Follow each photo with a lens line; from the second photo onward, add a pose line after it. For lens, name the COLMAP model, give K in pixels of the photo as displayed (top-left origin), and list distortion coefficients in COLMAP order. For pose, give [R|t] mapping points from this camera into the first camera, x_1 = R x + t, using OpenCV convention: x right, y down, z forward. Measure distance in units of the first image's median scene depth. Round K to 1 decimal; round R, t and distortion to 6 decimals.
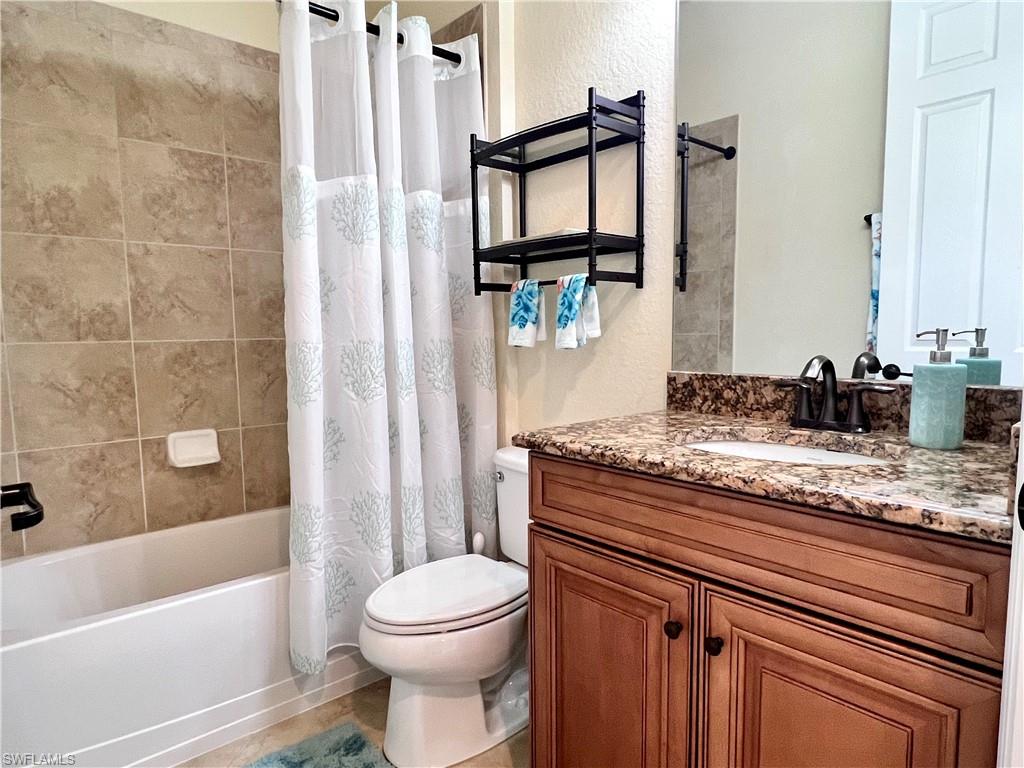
lens RADIAL K [[620.2, 0, 511.1], [0, 620.2, 385.9], [0, 0, 1]] dist [-0.013354, -0.001243]
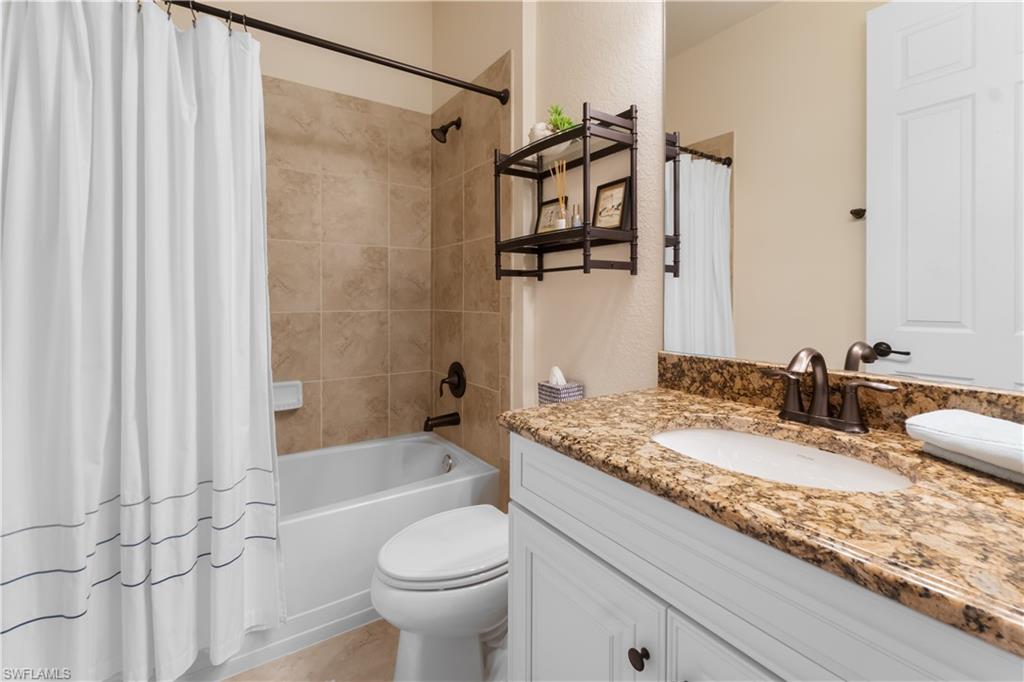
lens RADIAL K [[442.1, 0, 508.8], [0, 442.1, 297.3], [0, 0, 1]] dist [-0.017663, 0.002681]
pose [[0.989159, 0.010790, -0.146454, 0.106348], [-0.024029, 0.995747, -0.088936, -0.043484], [0.144872, 0.091491, 0.985211, 0.194182]]
